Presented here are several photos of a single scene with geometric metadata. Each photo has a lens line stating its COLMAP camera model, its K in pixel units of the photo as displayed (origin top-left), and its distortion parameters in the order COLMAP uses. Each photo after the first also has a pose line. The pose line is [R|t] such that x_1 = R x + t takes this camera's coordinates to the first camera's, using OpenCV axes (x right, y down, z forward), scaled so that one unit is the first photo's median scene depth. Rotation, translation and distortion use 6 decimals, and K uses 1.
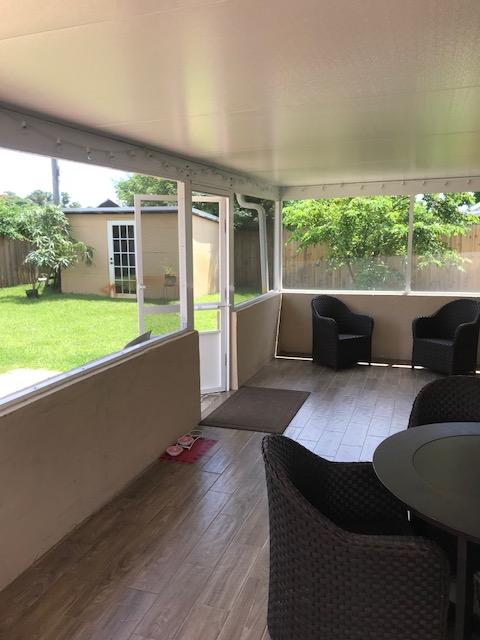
lens RADIAL K [[528.7, 0, 240.0], [0, 528.7, 320.0], [0, 0, 1]] dist [0.014707, 0.009596]
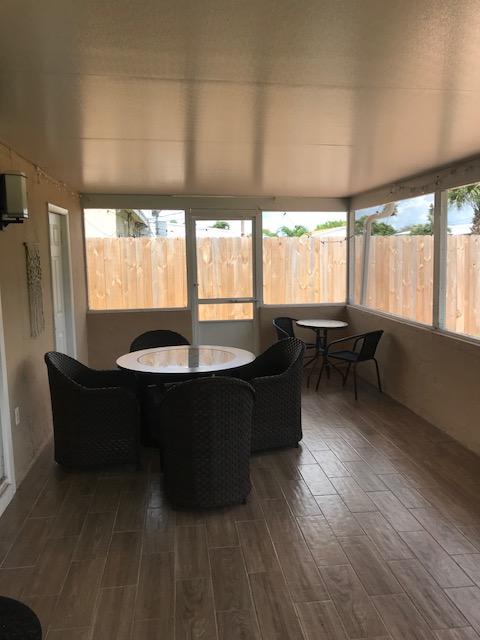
lens RADIAL K [[528.7, 0, 240.0], [0, 528.7, 320.0], [0, 0, 1]] dist [0.014707, 0.009596]
pose [[-0.889110, 0.082460, -0.450205, 0.289363], [-0.055028, 0.957243, 0.284004, -0.105175], [0.454374, 0.277284, -0.846556, 0.634690]]
